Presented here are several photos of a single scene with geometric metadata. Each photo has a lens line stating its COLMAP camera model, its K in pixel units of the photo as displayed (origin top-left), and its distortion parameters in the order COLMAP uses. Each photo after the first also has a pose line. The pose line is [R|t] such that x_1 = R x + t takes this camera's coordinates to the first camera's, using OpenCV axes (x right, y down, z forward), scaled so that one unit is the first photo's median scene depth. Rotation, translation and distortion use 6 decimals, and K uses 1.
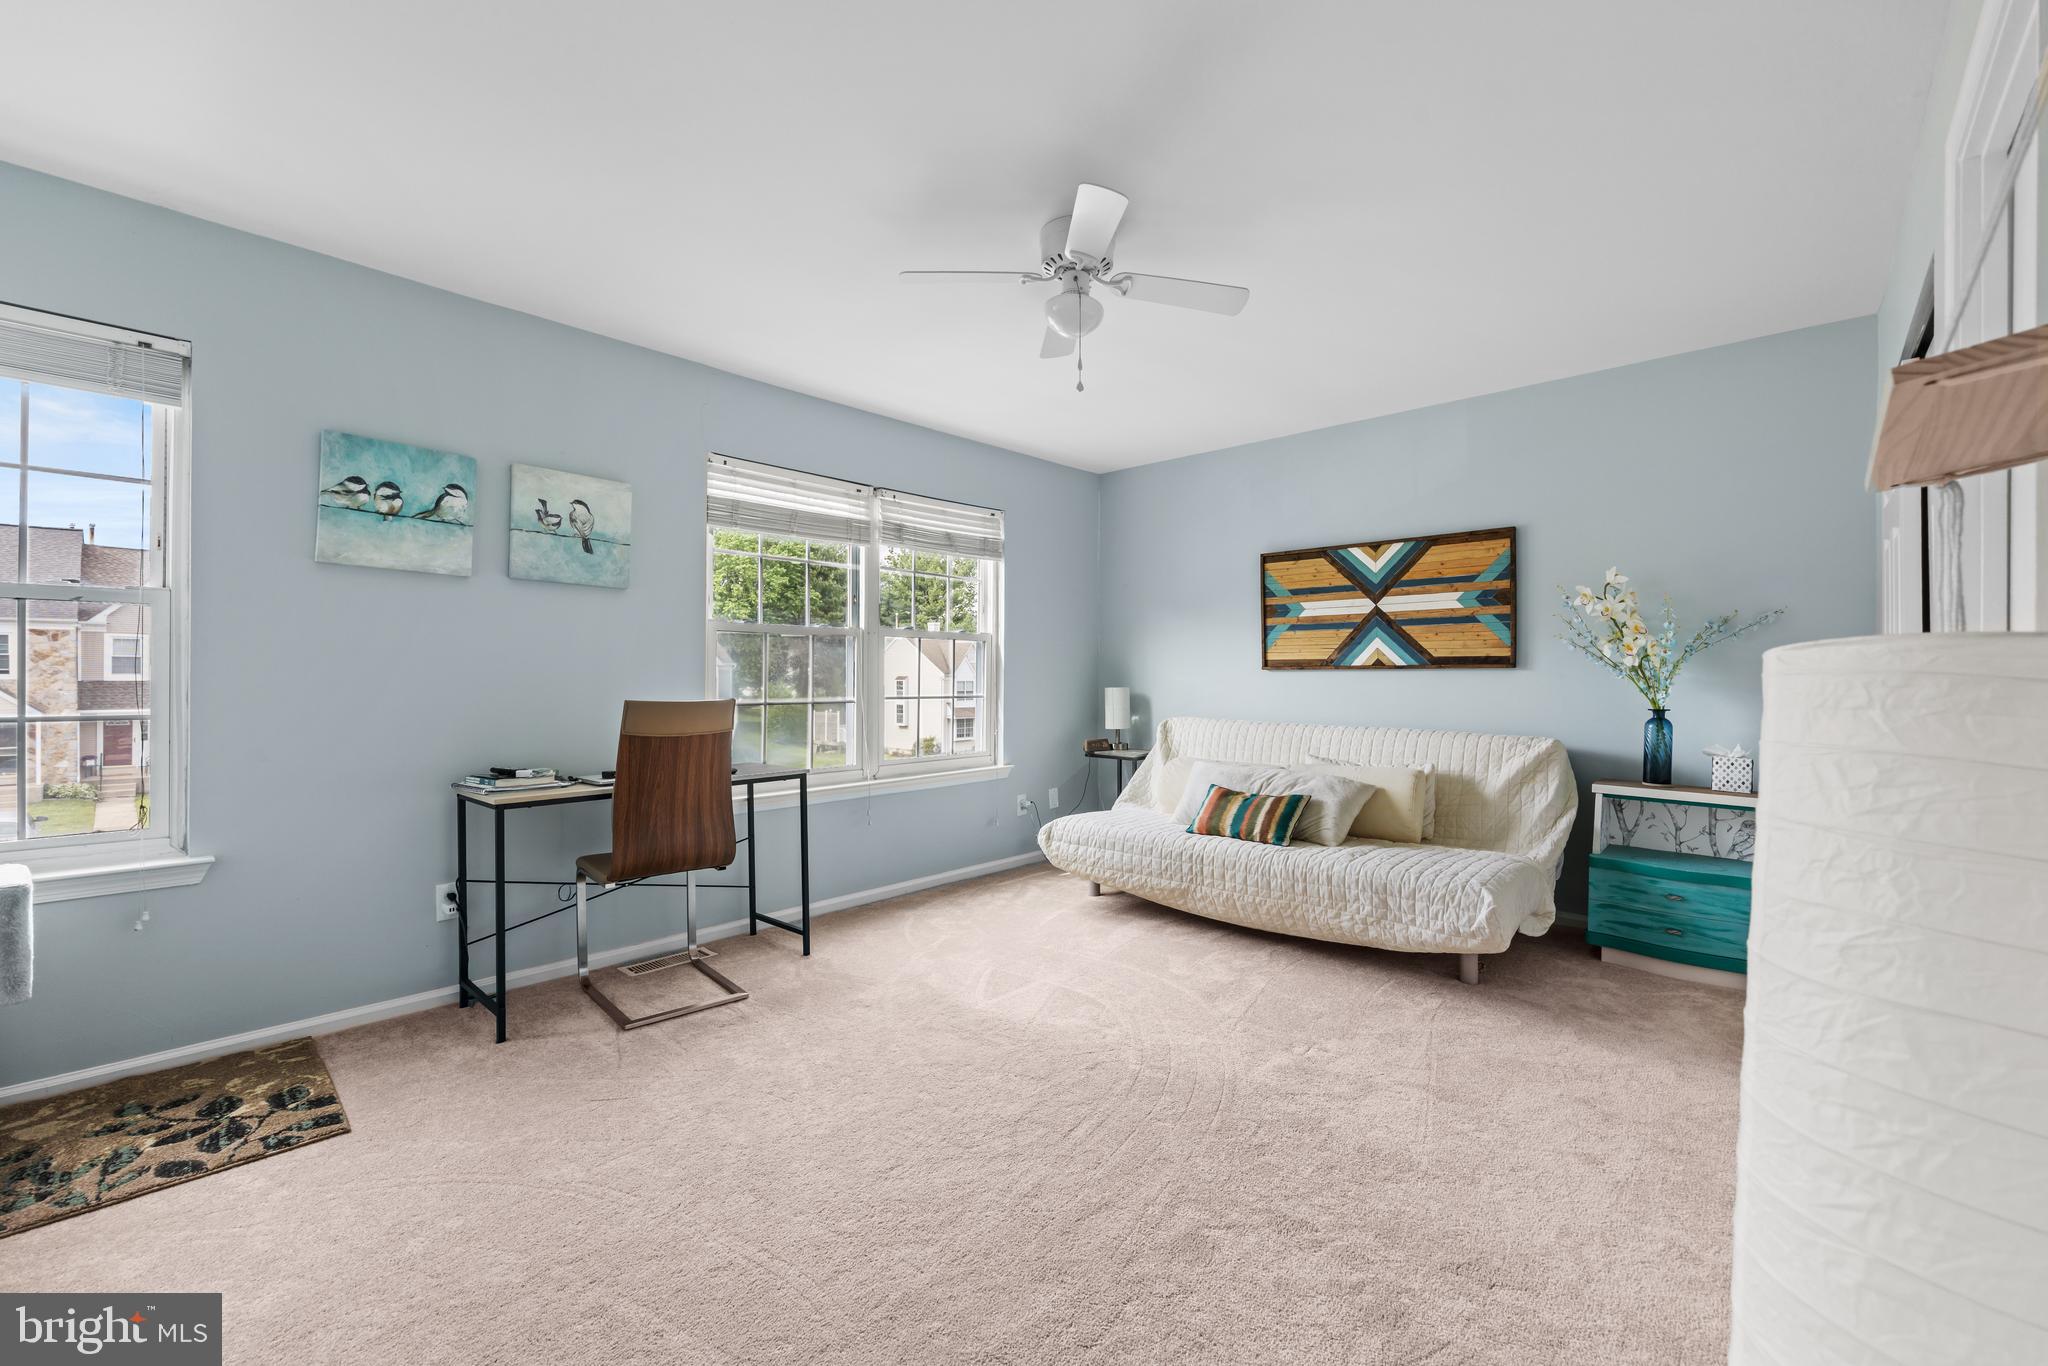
lens RADIAL K [[842.2, 0, 1026.4], [0, 842.2, 658.6], [0, 0, 1]] dist [0.000309, 0.000058]
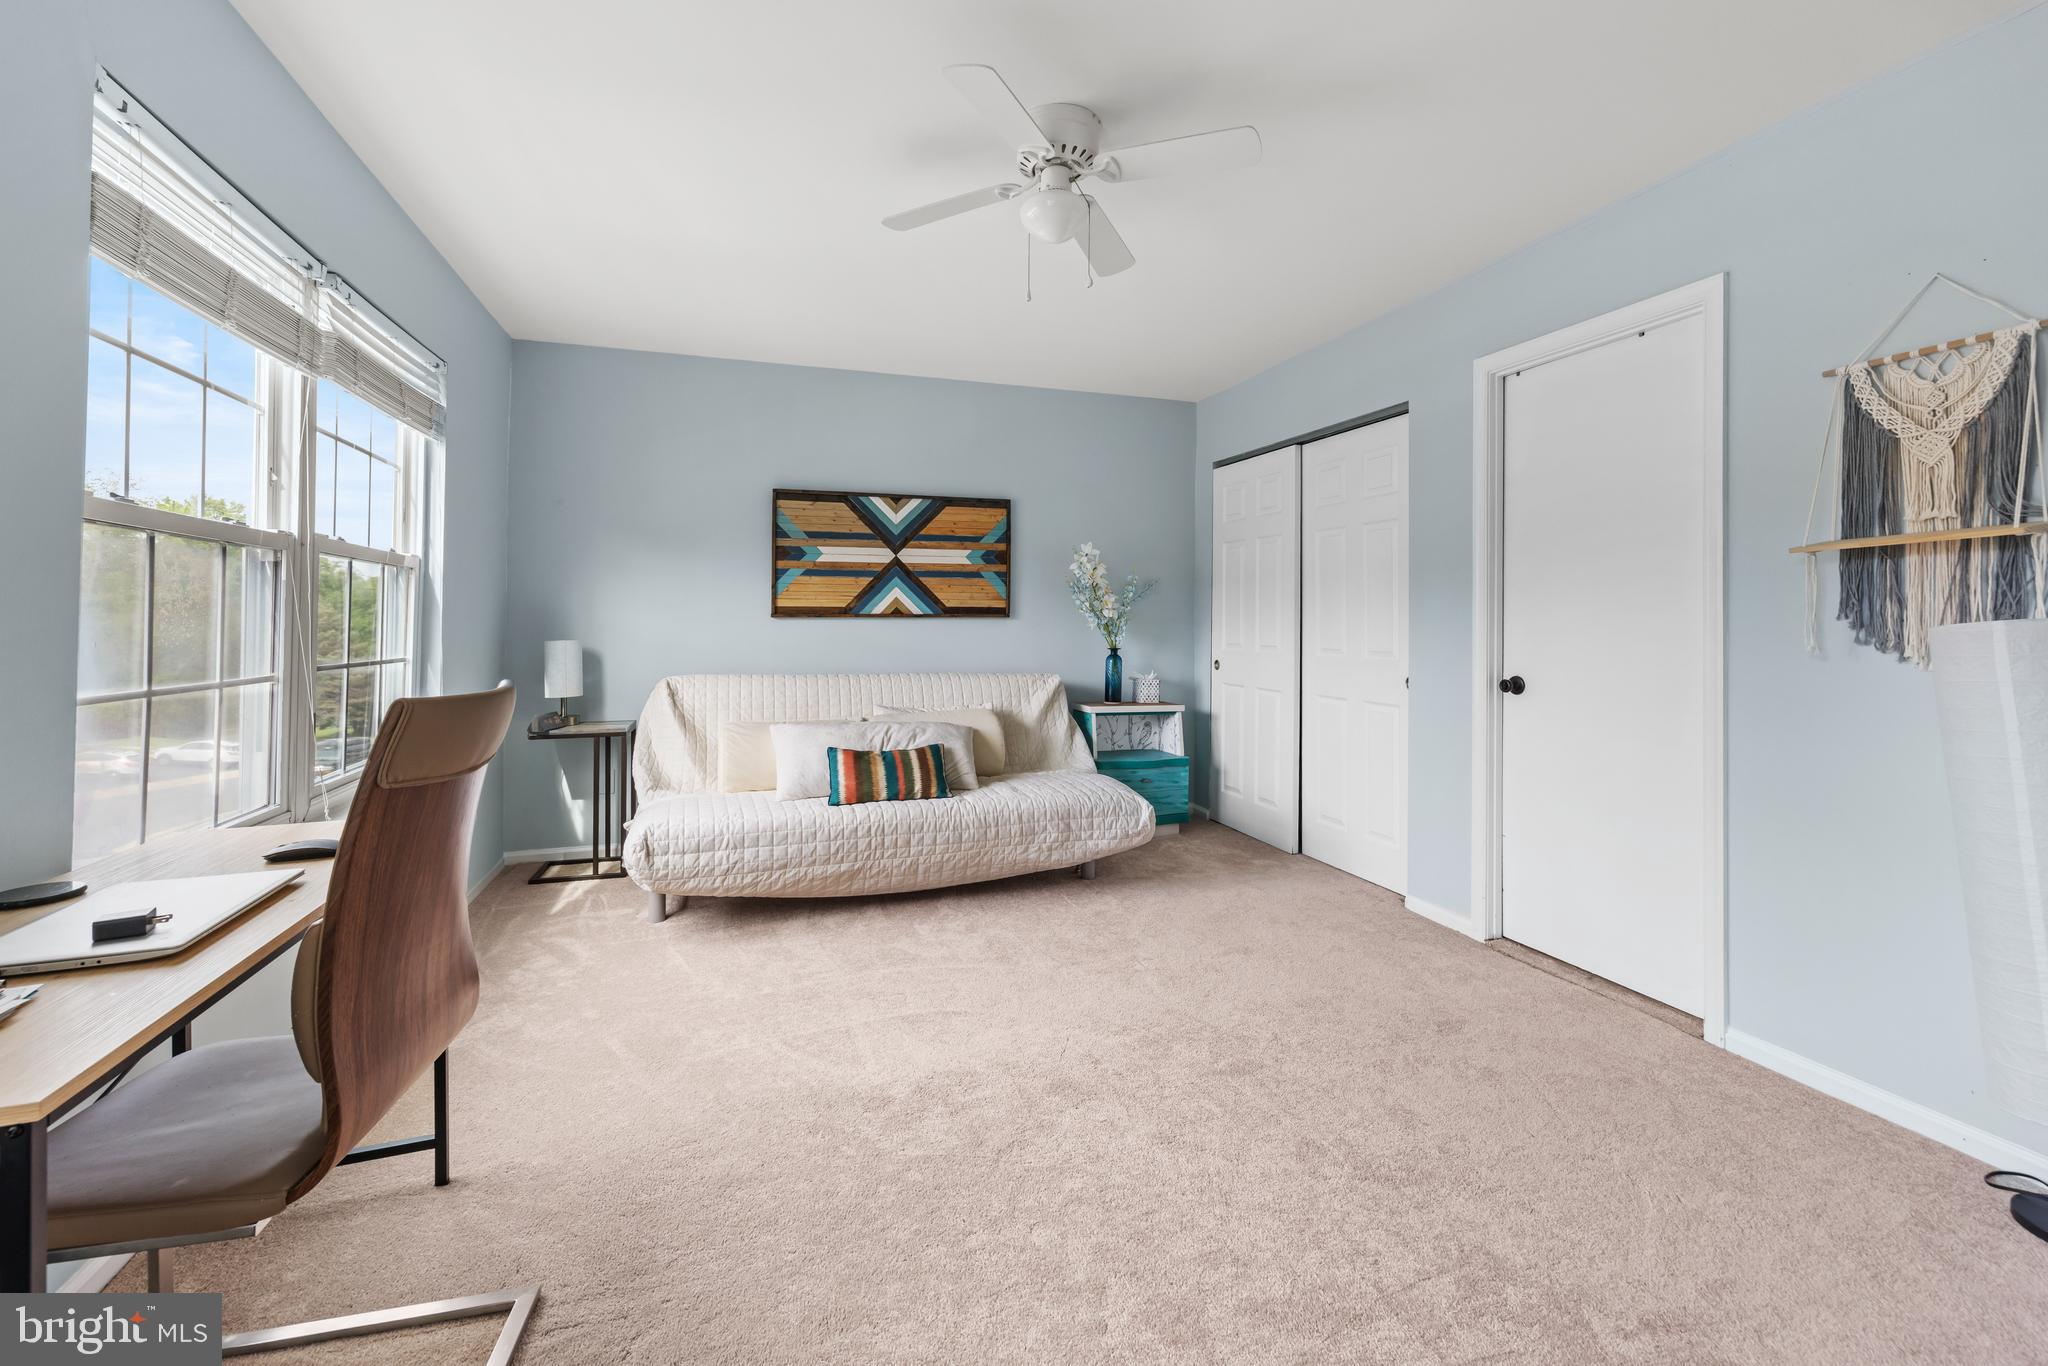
lens RADIAL K [[865.4, 0, 1026.8], [0, 865.4, 595.7], [0, 0, 1]] dist [-0.001975, 0.000292]
pose [[0.472619, 0.025337, 0.880902, -0.468045], [-0.019365, 0.999644, -0.018363, 0.002296], [-0.881054, -0.008380, 0.472942, 0.372984]]
